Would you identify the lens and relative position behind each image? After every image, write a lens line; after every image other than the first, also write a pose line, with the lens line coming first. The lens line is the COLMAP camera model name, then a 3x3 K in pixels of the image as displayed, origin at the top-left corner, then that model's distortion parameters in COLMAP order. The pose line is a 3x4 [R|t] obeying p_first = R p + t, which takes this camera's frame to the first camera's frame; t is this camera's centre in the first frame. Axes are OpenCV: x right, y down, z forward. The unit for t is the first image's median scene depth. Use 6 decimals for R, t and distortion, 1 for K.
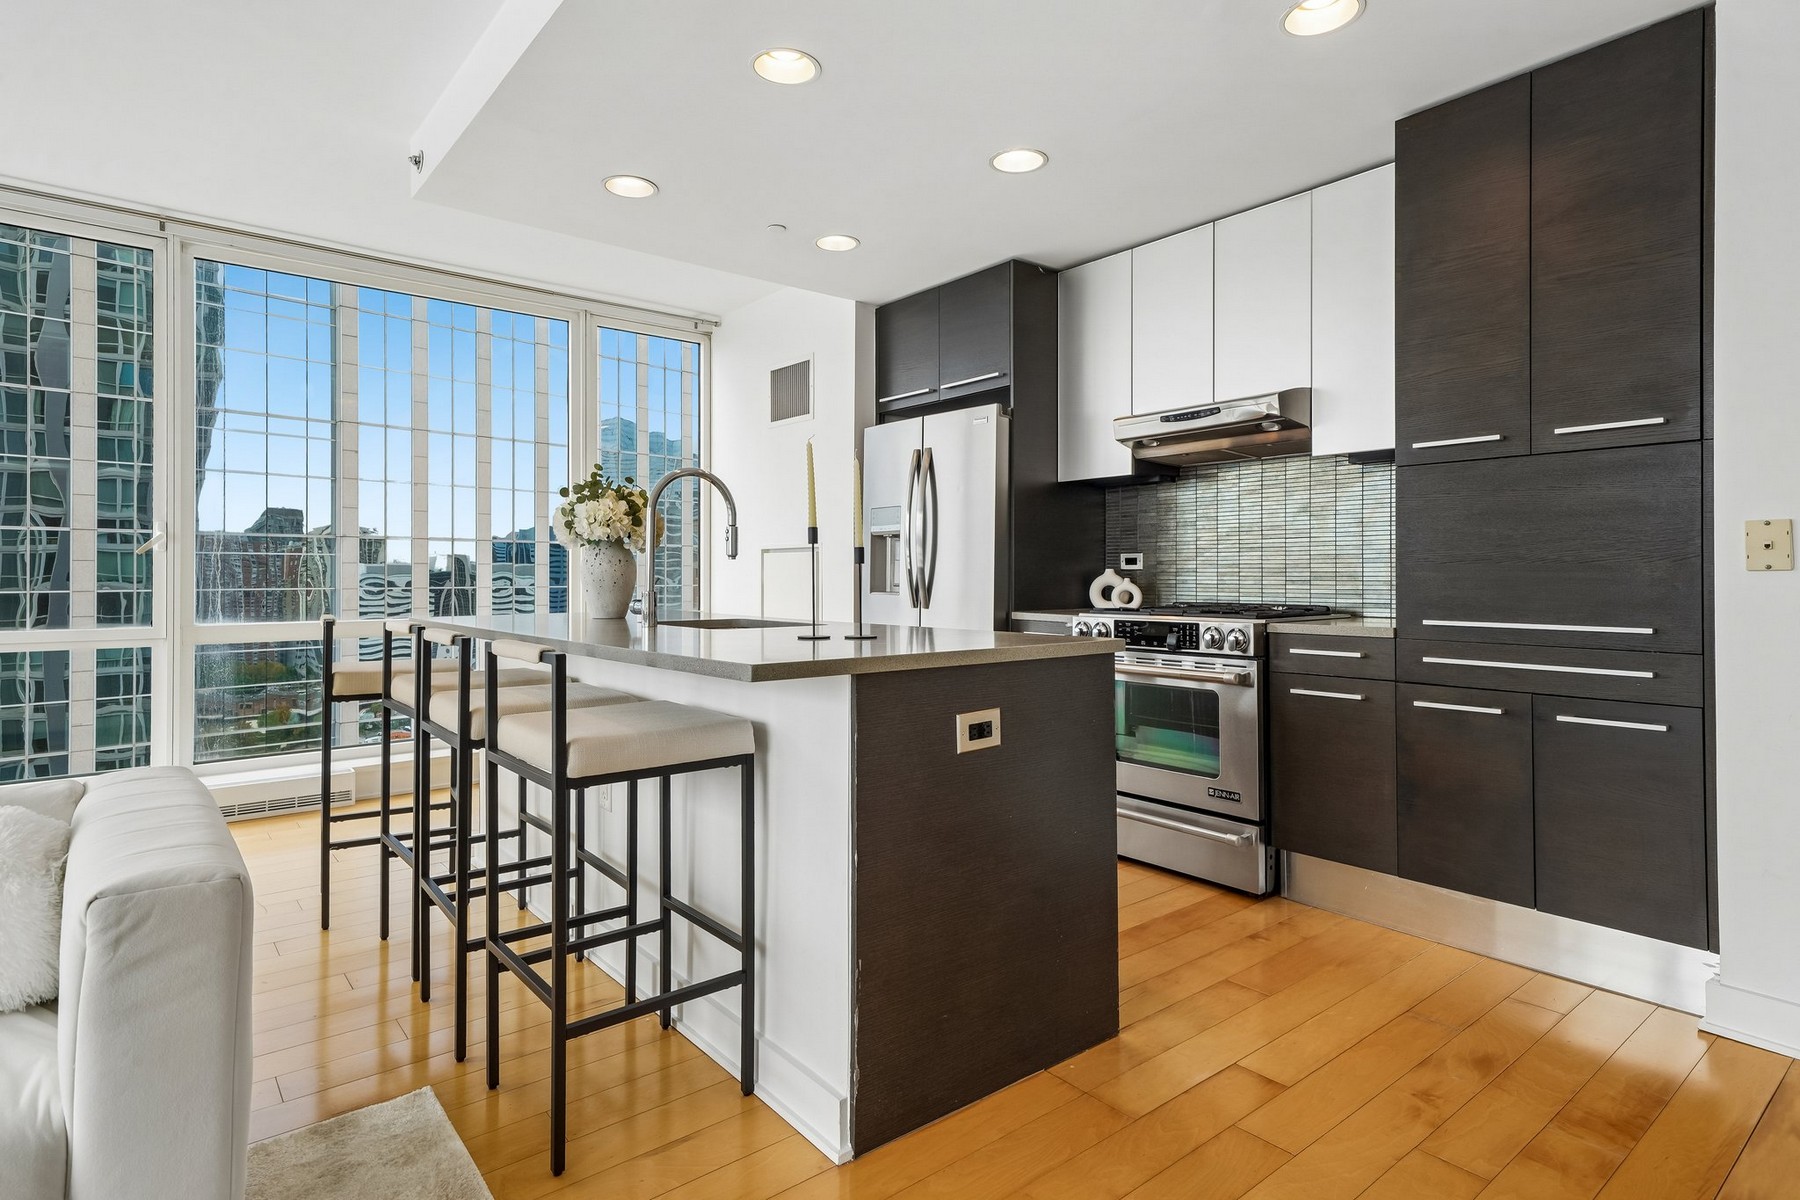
lens RADIAL K [[941.7, 0, 898.0], [0, 941.7, 577.4], [0, 0, 1]] dist [0.002962, 0.000527]
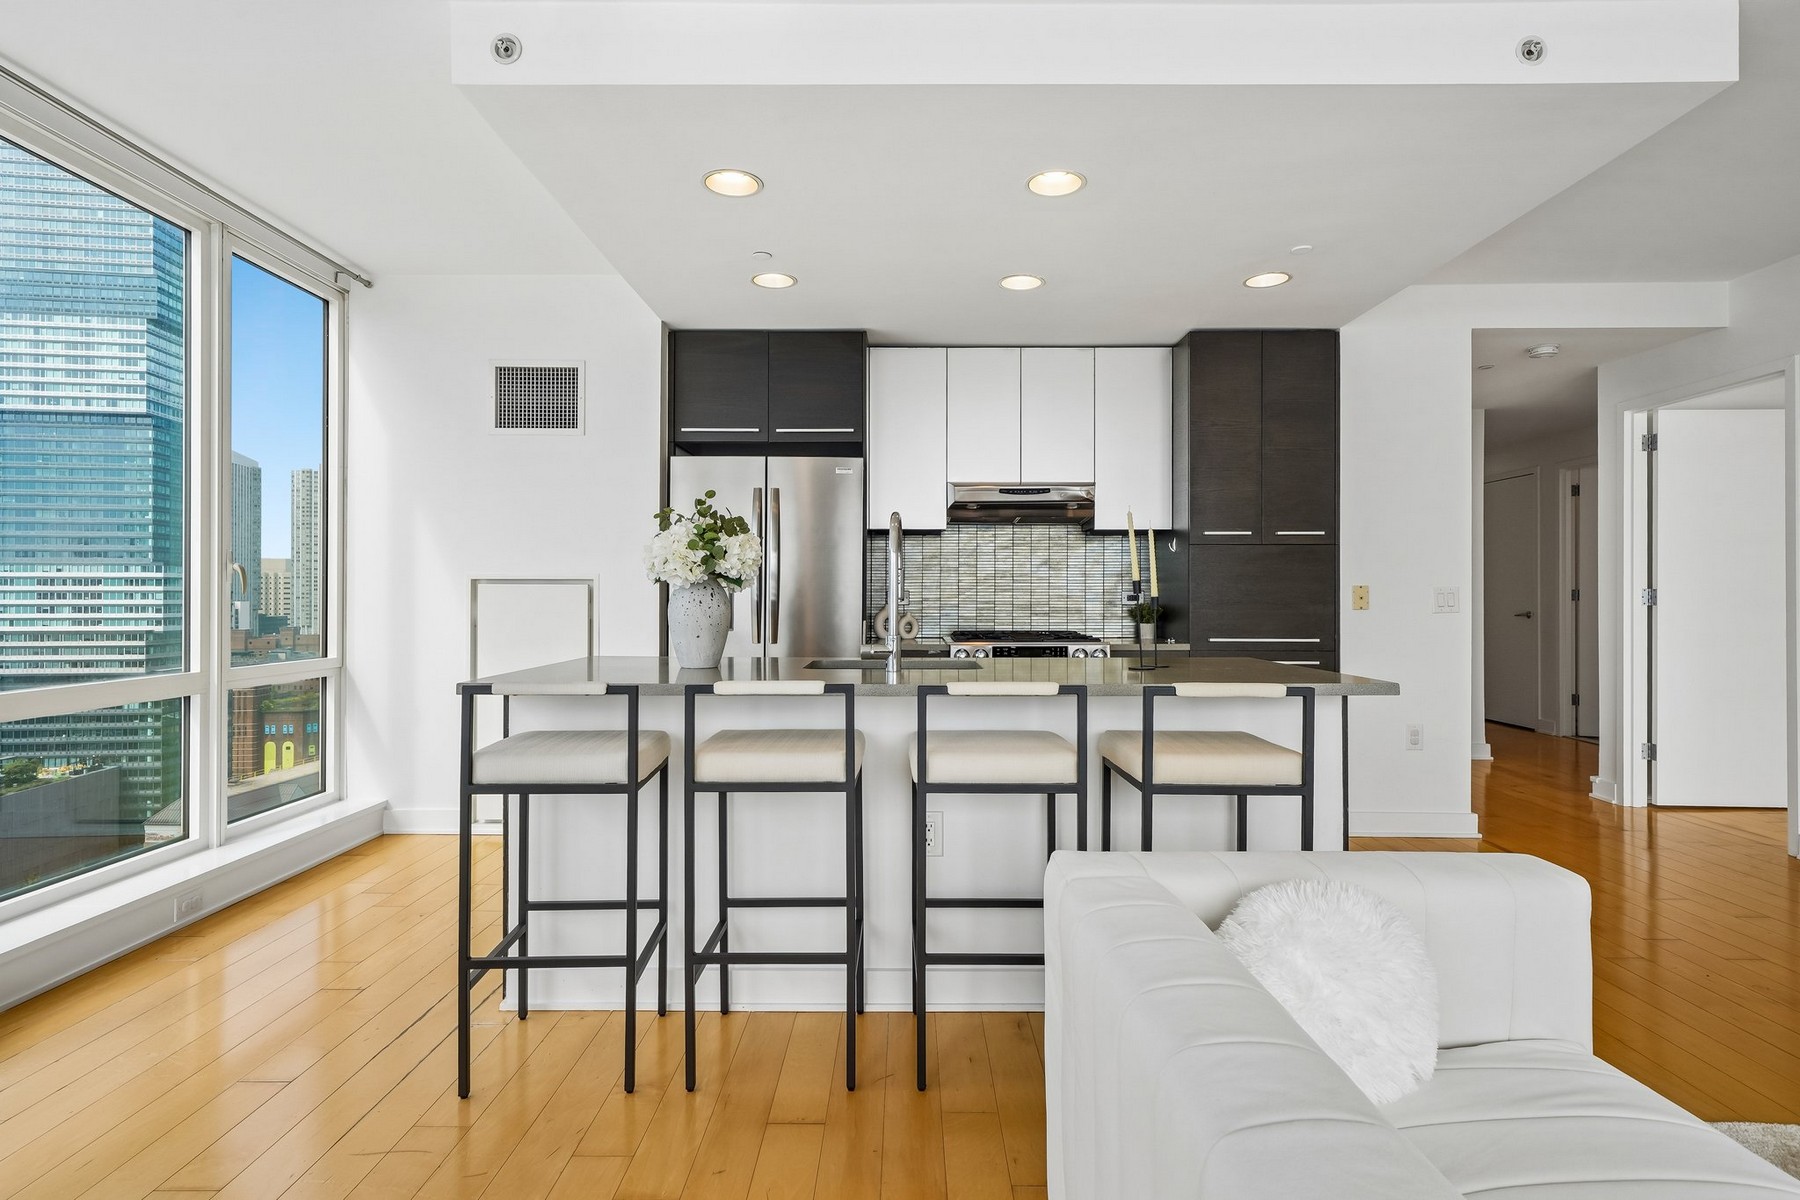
lens RADIAL K [[936.9, 0, 900.0], [0, 936.9, 600.0], [0, 0, 1]] dist [0.010825, 0.000610]
pose [[0.636247, -0.002278, 0.771482, -0.726459], [0.000685, 0.999997, 0.002389, -0.018720], [-0.771485, -0.000992, 0.636247, 0.254731]]
